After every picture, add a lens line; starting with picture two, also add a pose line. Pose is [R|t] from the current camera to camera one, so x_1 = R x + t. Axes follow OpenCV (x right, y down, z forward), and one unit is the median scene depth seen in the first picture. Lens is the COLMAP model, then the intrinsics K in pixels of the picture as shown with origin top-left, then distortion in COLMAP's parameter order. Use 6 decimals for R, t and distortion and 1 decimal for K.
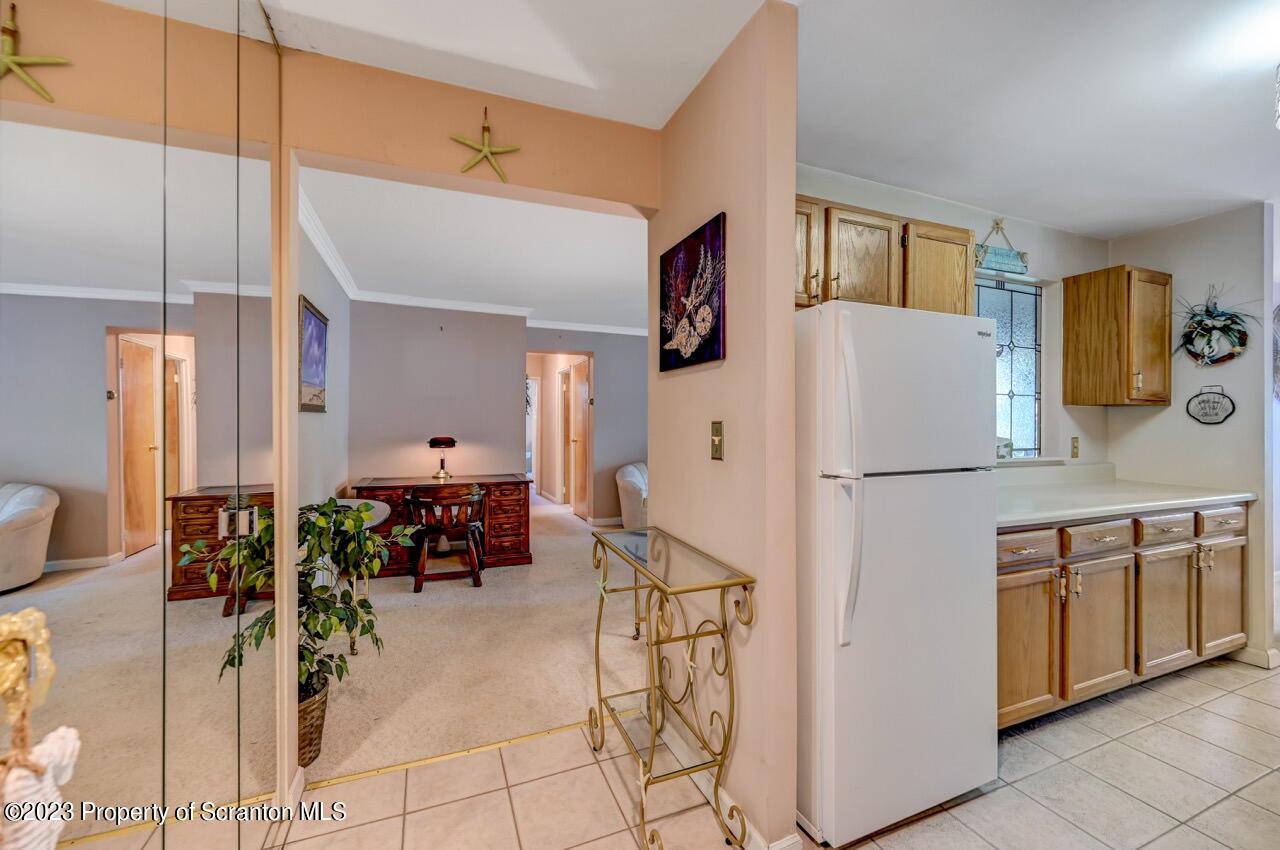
lens RADIAL K [[518.6, 0, 638.3], [0, 518.6, 421.4], [0, 0, 1]] dist [-0.002076, 0.000683]
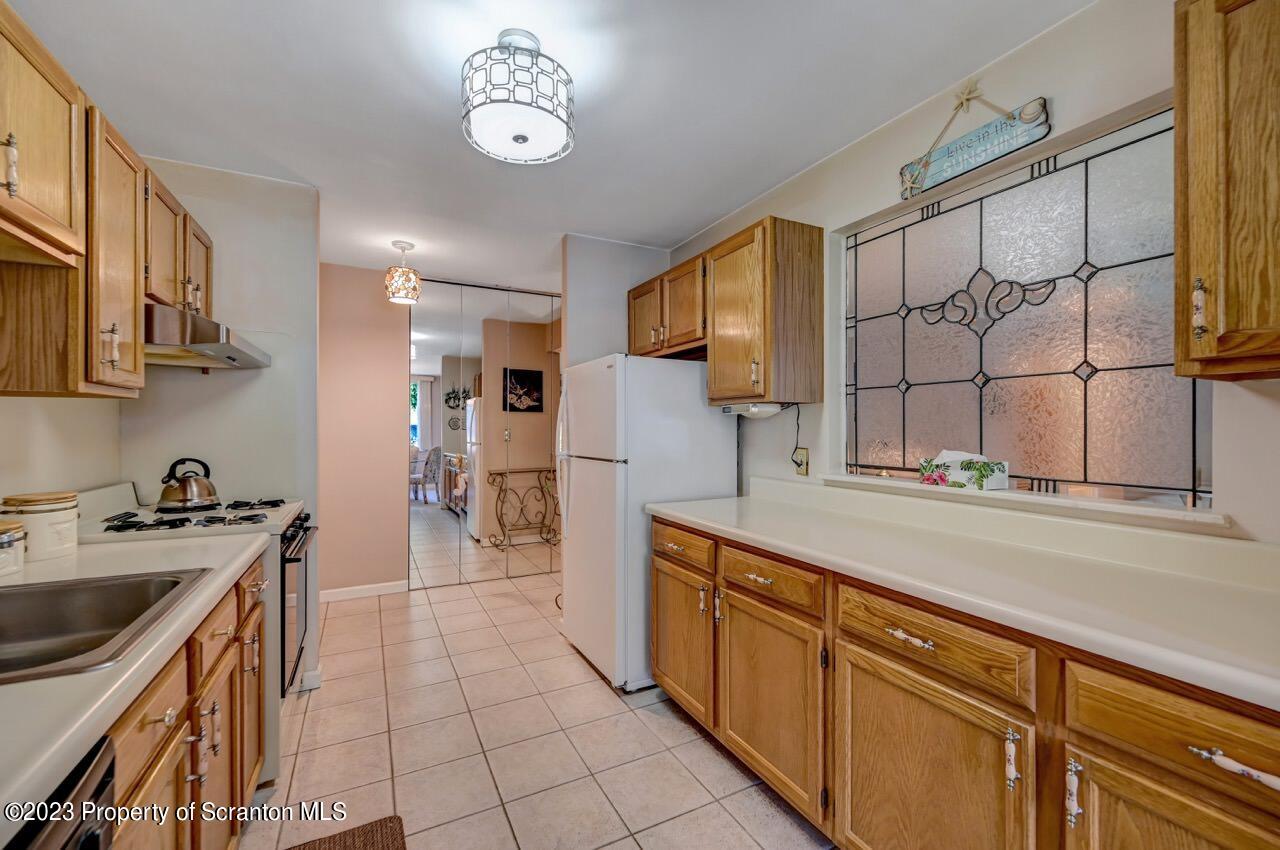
lens RADIAL K [[518.6, 0, 644.7], [0, 518.6, 430.8], [0, 0, 1]] dist [-0.002076, 0.000683]
pose [[0.083472, -0.002258, -0.996508, 1.495619], [-0.001072, 0.999997, -0.002355, 0.008922], [0.996510, 0.001265, 0.083469, 0.691173]]
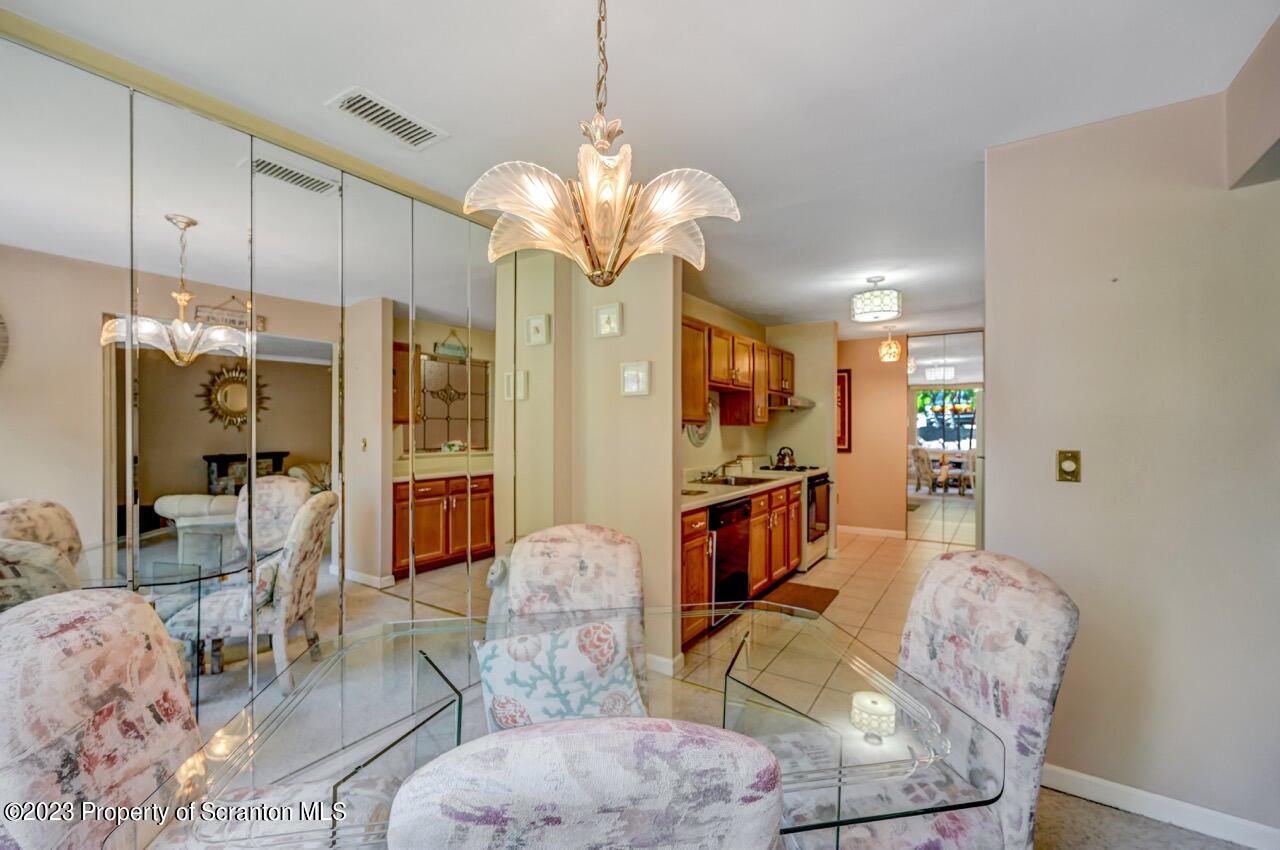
lens RADIAL K [[518.6, 0, 636.0], [0, 518.6, 435.4], [0, 0, 1]] dist [-0.002076, 0.000683]
pose [[-0.838421, 0.001867, -0.545020, 2.319182], [-0.003821, 0.999949, 0.009303, -0.013068], [0.545010, 0.009883, -0.838371, 1.530224]]
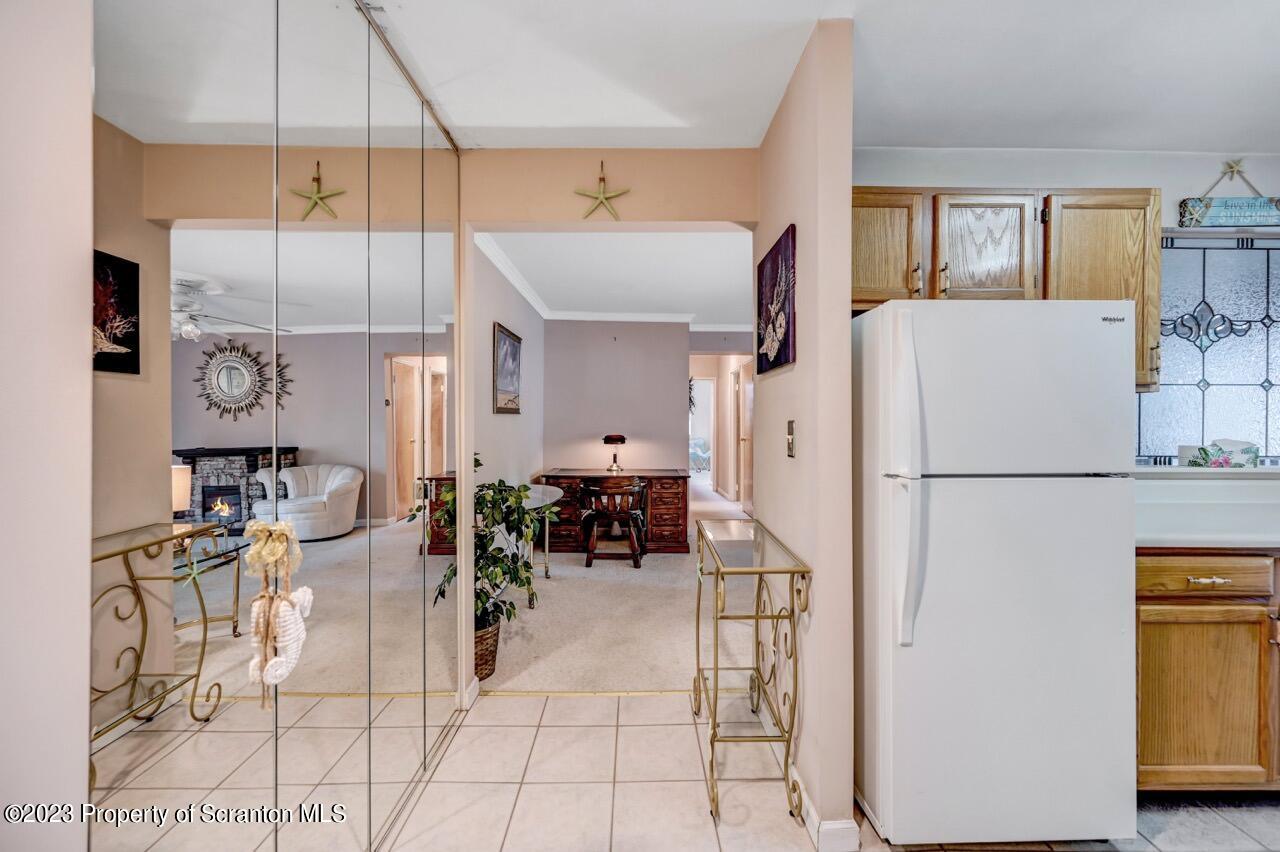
lens RADIAL K [[518.6, 0, 634.0], [0, 518.6, 421.8], [0, 0, 1]] dist [-0.002076, 0.000683]
pose [[0.928147, -0.001162, -0.372211, 0.173885], [0.002185, 0.999995, 0.002326, -0.000948], [0.372207, -0.002972, 0.928145, -0.073785]]
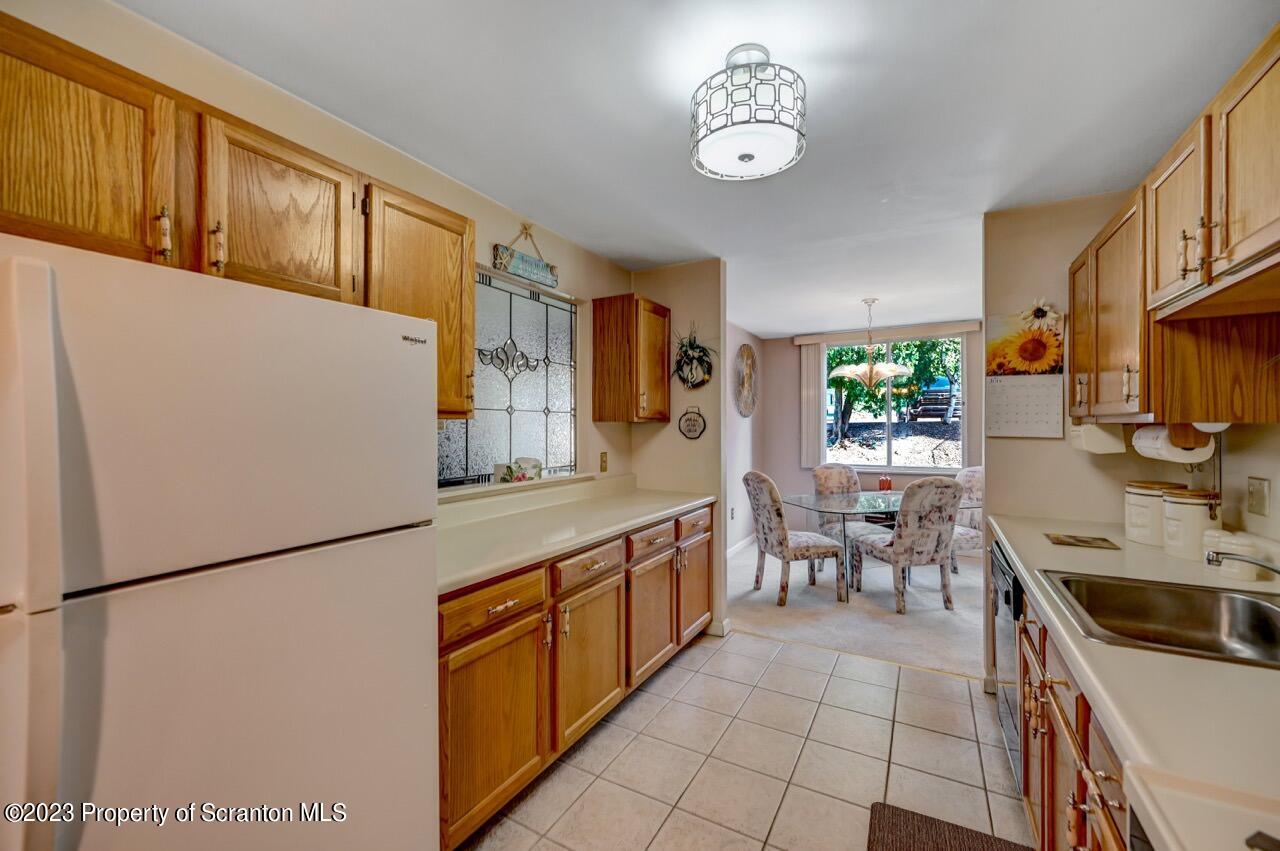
lens RADIAL K [[518.6, 0, 643.8], [0, 518.6, 424.0], [0, 0, 1]] dist [-0.002076, 0.000683]
pose [[0.784196, -0.003157, 0.620506, 0.331819], [0.003451, 0.999994, 0.000727, -0.035522], [-0.620504, 0.001572, 0.784202, 0.162036]]
